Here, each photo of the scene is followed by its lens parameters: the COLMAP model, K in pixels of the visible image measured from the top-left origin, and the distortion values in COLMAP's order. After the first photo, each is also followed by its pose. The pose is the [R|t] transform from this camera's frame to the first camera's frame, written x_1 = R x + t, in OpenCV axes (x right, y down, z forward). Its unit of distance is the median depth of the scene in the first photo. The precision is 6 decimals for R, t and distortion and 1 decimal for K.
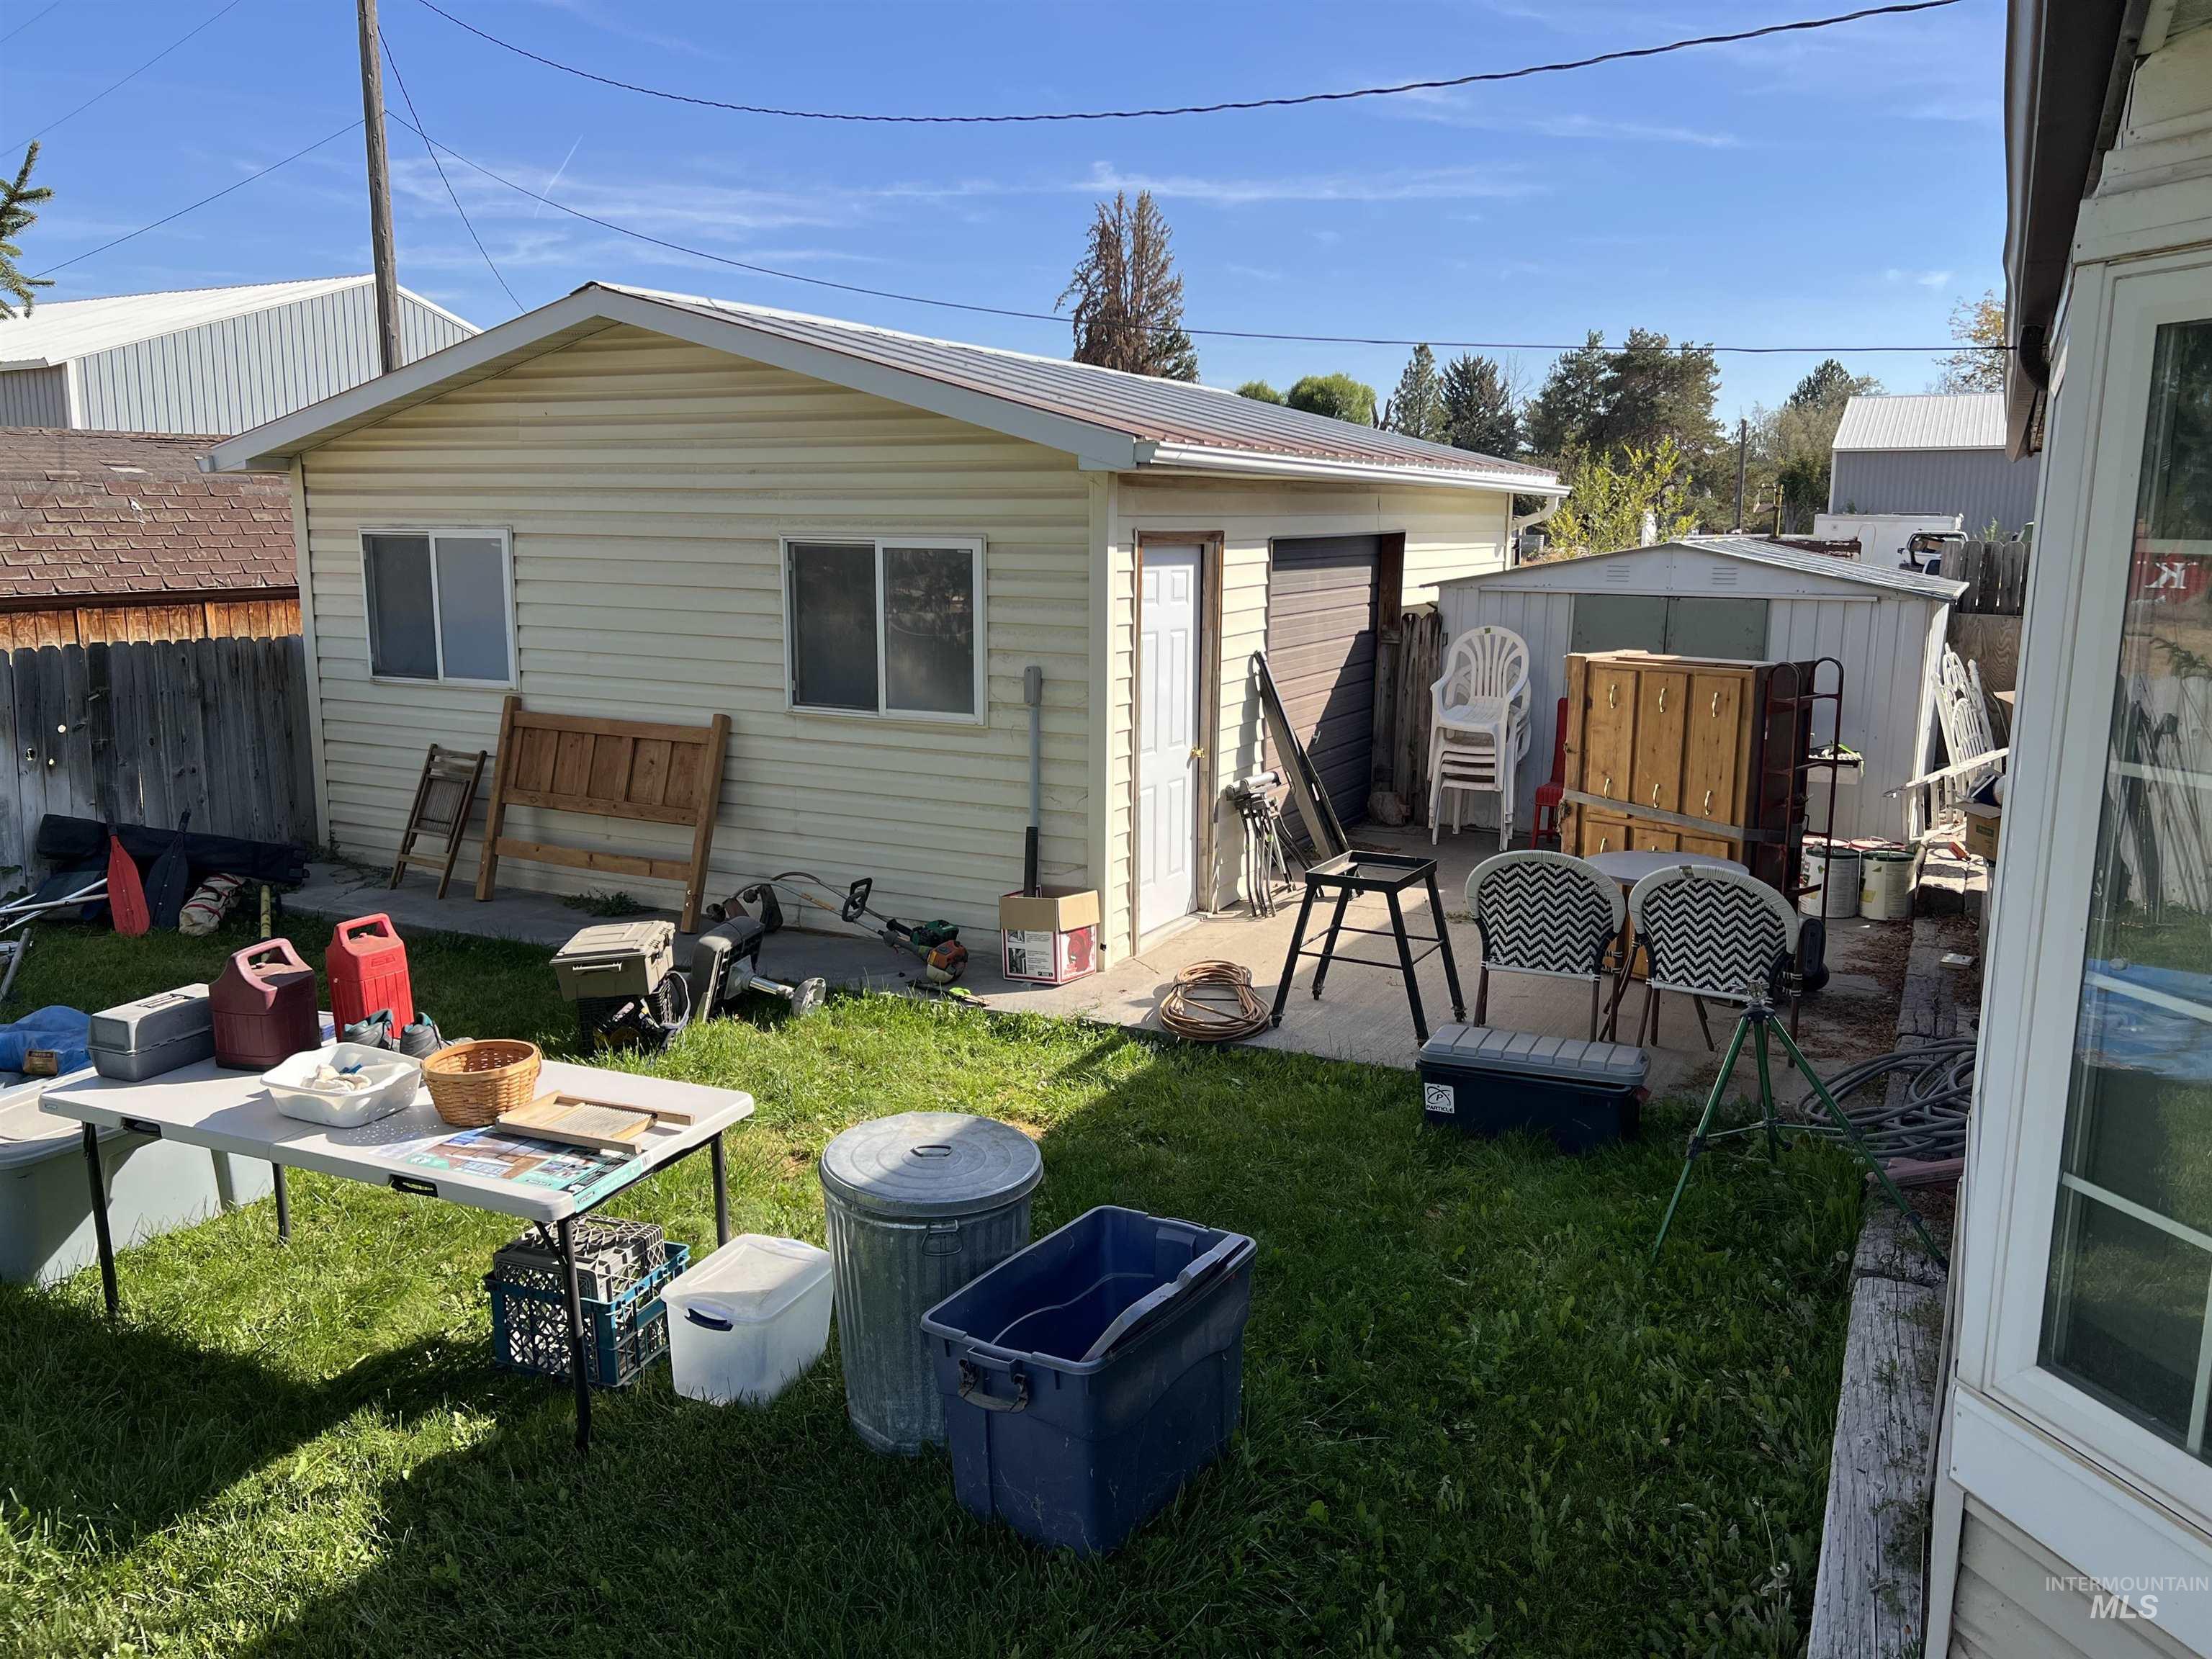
lens RADIAL K [[1672.9, 0, 1108.1], [0, 1672.9, 836.5], [0, 0, 1]] dist [0.048307, -0.053197]
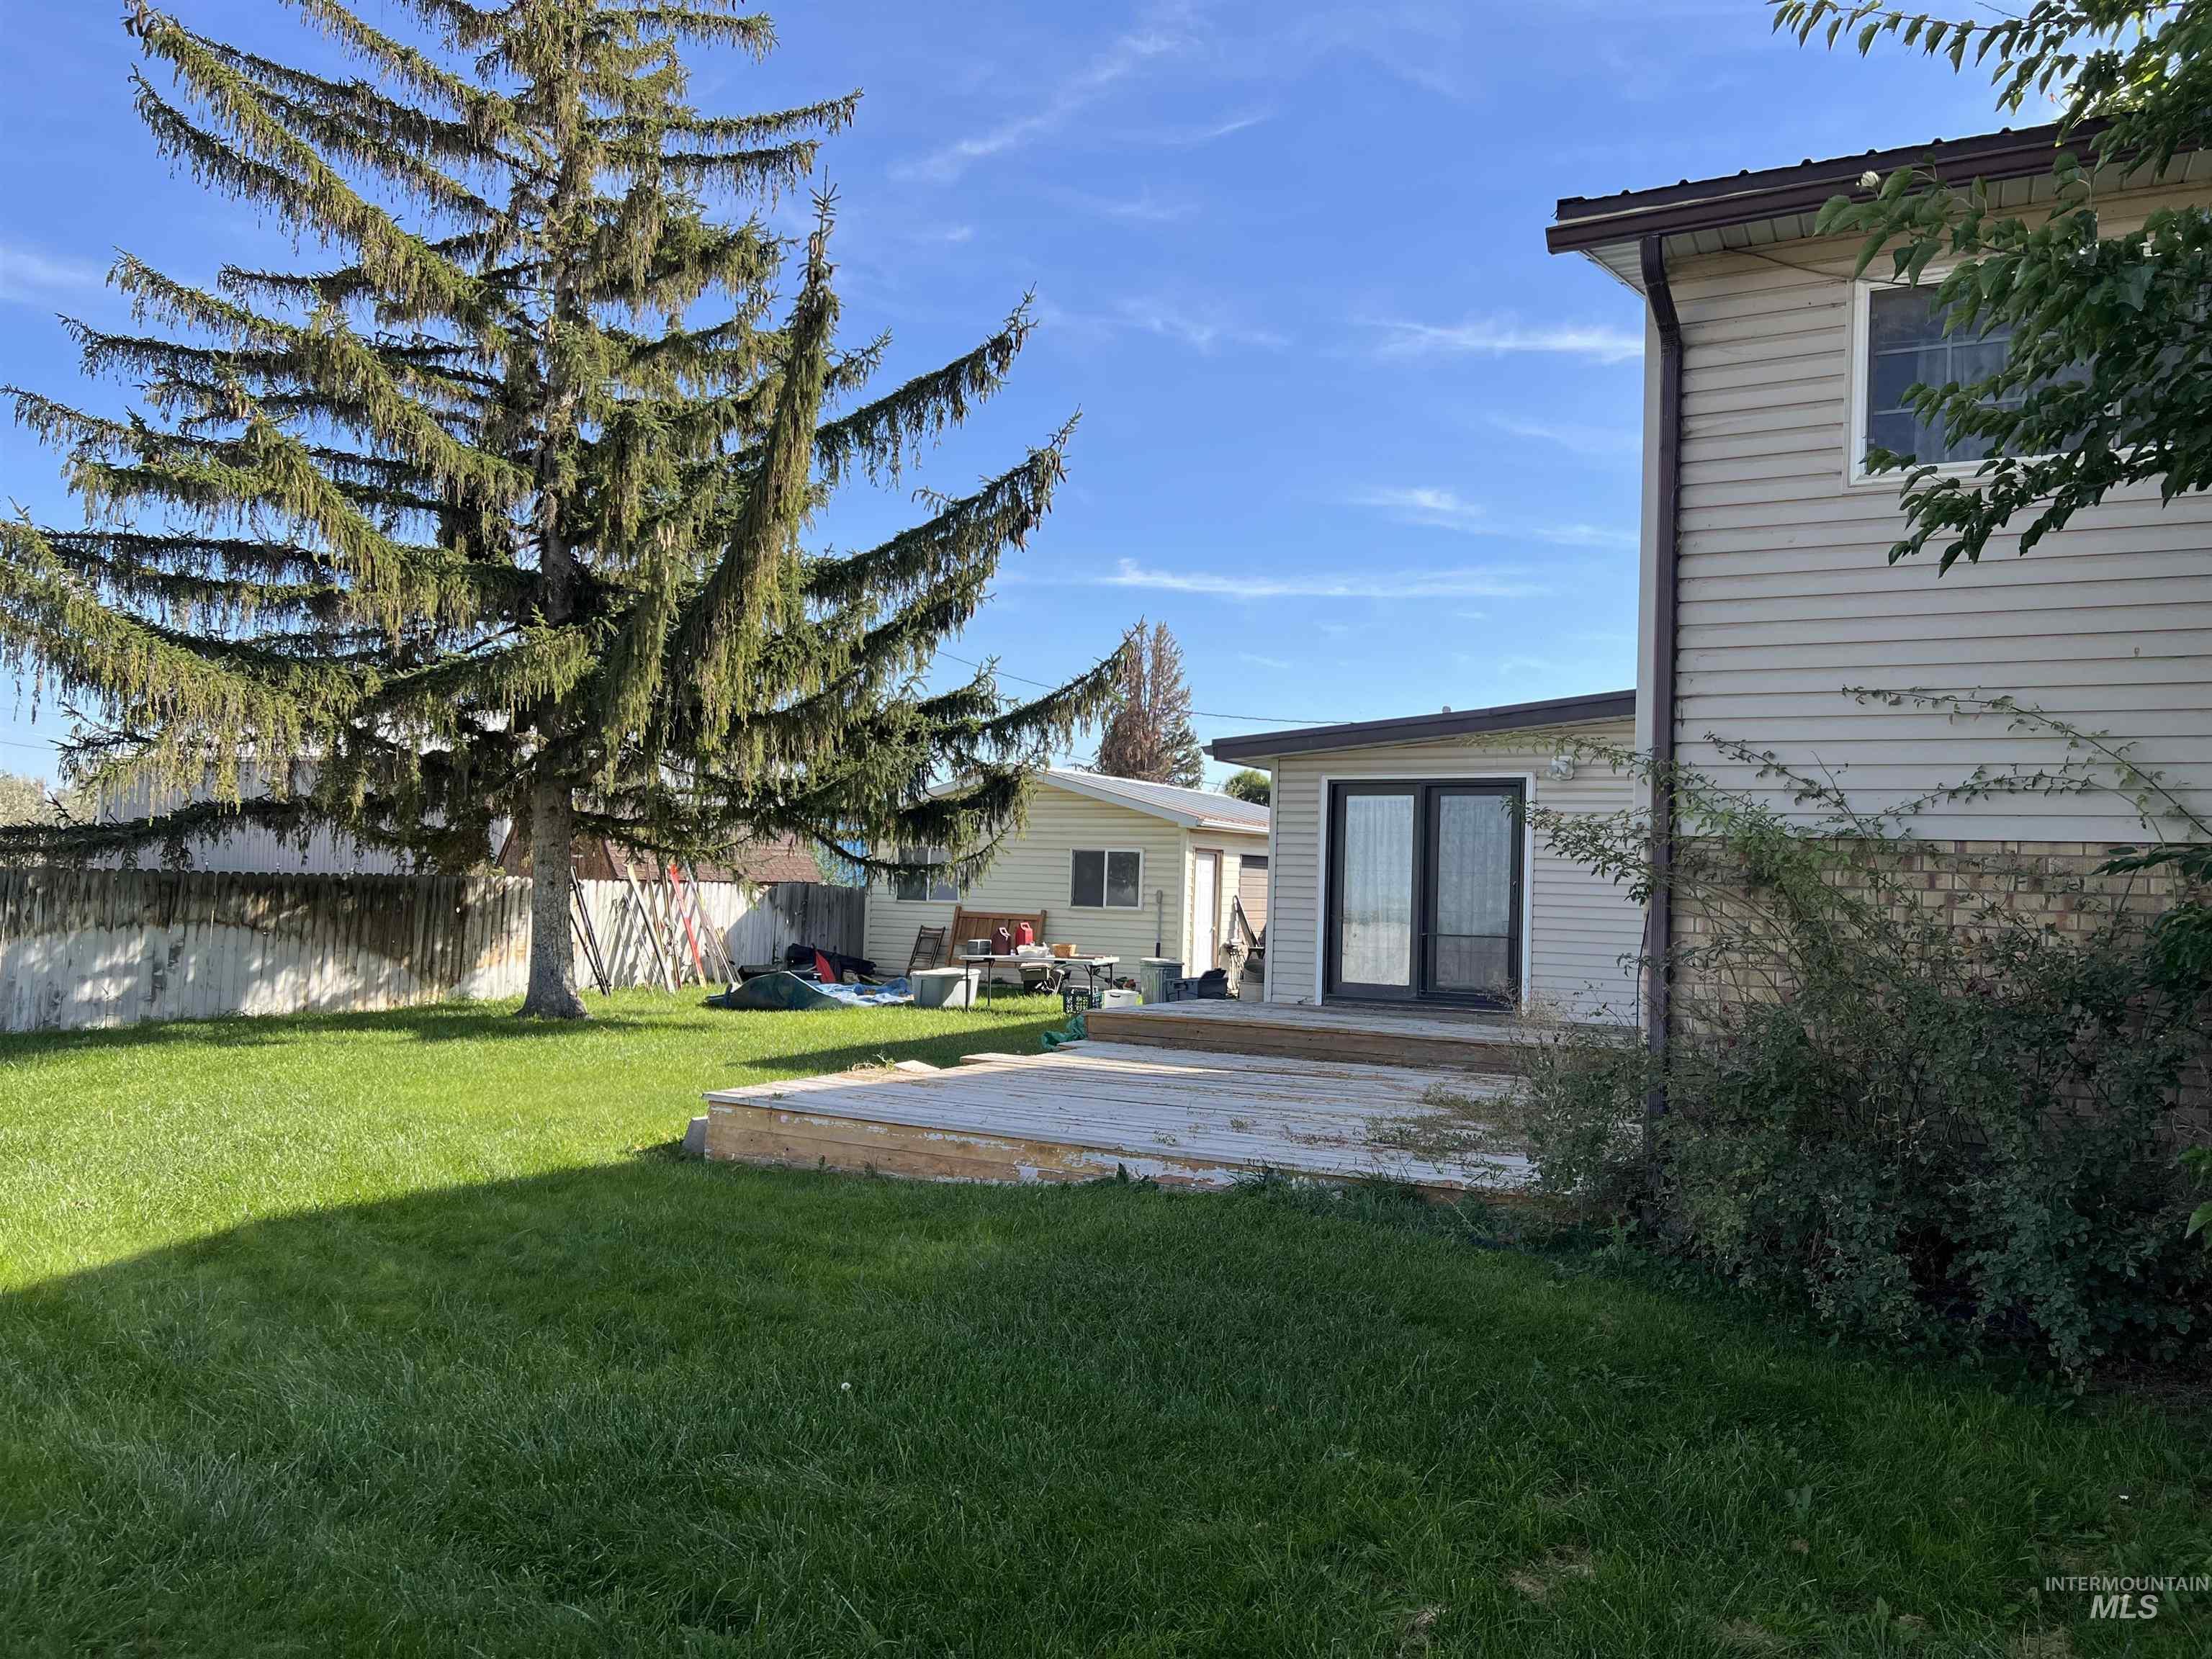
lens RADIAL K [[1672.9, 0, 1103.1], [0, 1672.9, 849.4], [0, 0, 1]] dist [0.048307, -0.053197]
pose [[0.999716, 0.023362, -0.004702, -0.119488], [-0.023828, 0.977613, -0.209057, 0.407214], [-0.000288, 0.209109, 0.977892, -1.741934]]
